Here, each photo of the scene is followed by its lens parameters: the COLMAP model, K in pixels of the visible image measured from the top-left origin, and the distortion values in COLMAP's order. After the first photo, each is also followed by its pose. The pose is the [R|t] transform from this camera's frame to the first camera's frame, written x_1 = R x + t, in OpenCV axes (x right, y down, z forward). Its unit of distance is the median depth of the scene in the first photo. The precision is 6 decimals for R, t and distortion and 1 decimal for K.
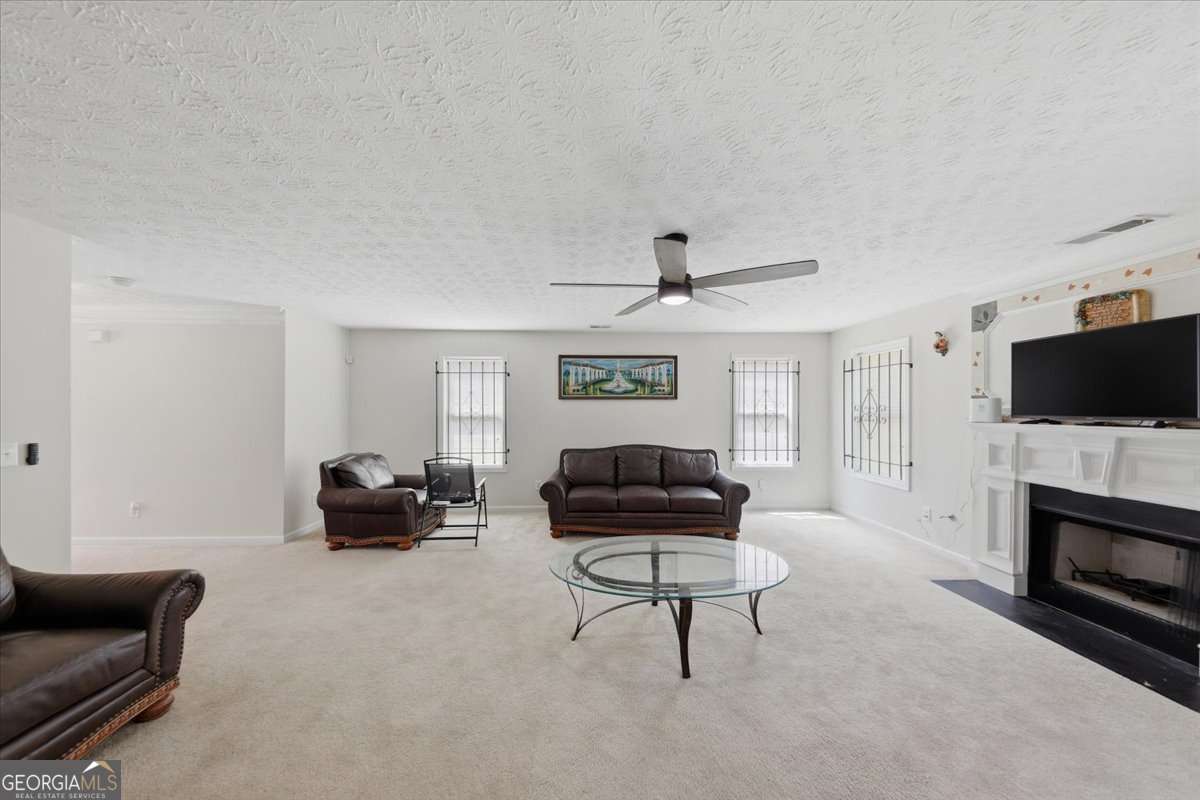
lens RADIAL K [[402.4, 0, 605.4], [0, 402.4, 404.6], [0, 0, 1]] dist [0.008462, -0.009313]
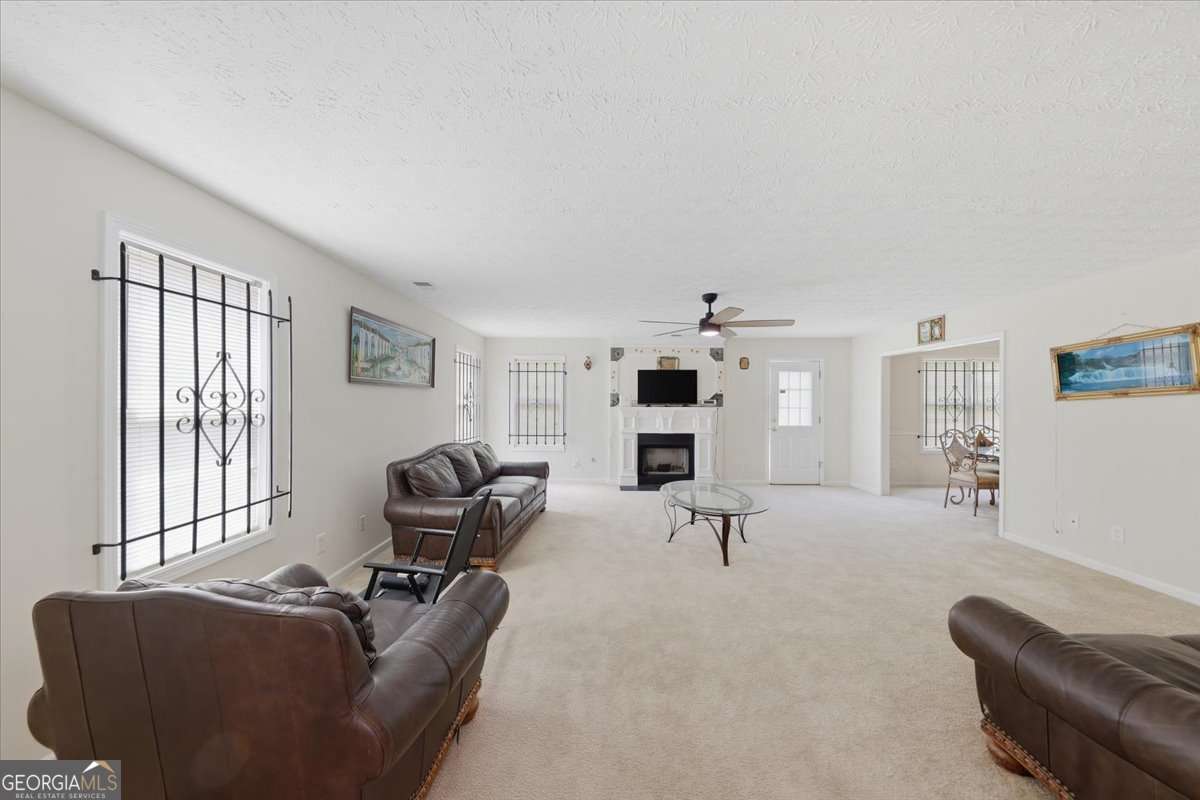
lens RADIAL K [[402.4, 0, 605.4], [0, 402.4, 404.6], [0, 0, 1]] dist [0.008462, -0.009313]
pose [[0.066609, -0.011030, 0.997718, -0.836829], [-0.015855, 0.999801, 0.012112, 0.007335], [-0.997653, -0.016626, 0.066421, 0.730817]]
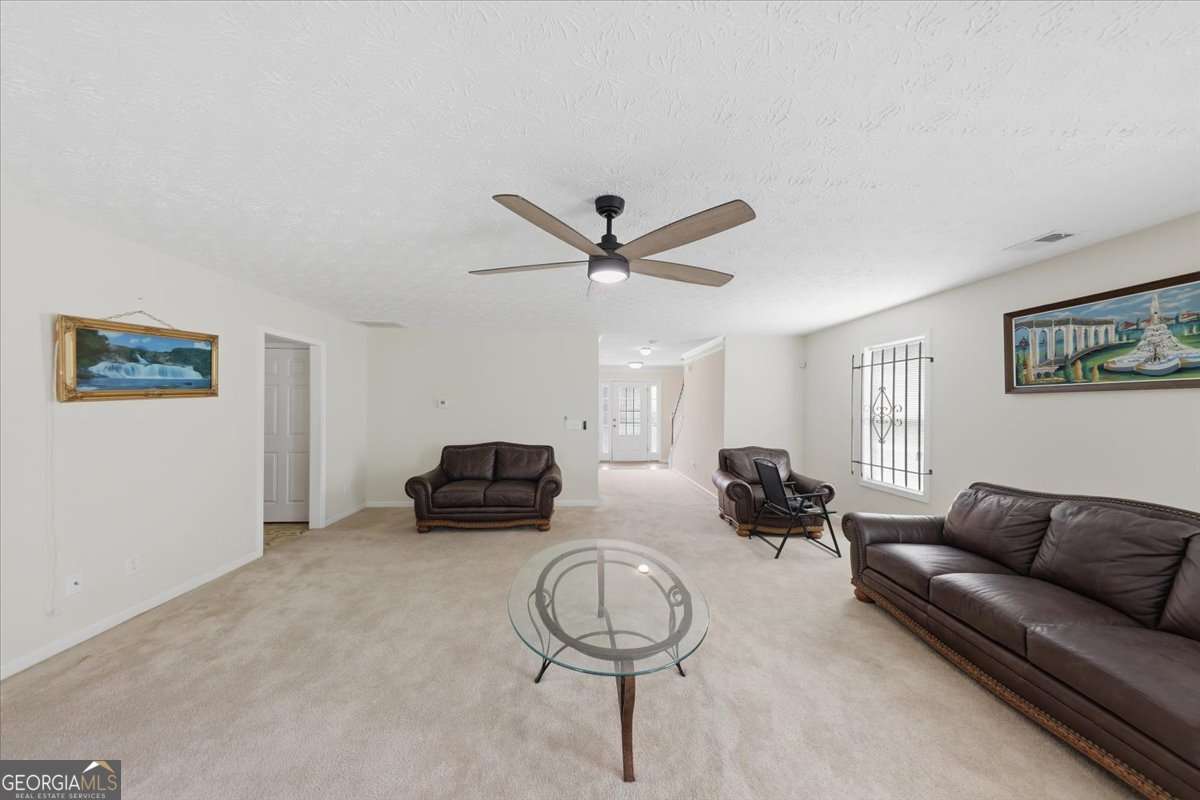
lens RADIAL K [[402.4, 0, 605.4], [0, 402.4, 404.6], [0, 0, 1]] dist [0.008462, -0.009313]
pose [[-0.007469, -0.006872, -0.999948, 0.548974], [0.003406, 0.999970, -0.006898, 0.004482], [0.999966, -0.003458, -0.007445, 0.558249]]
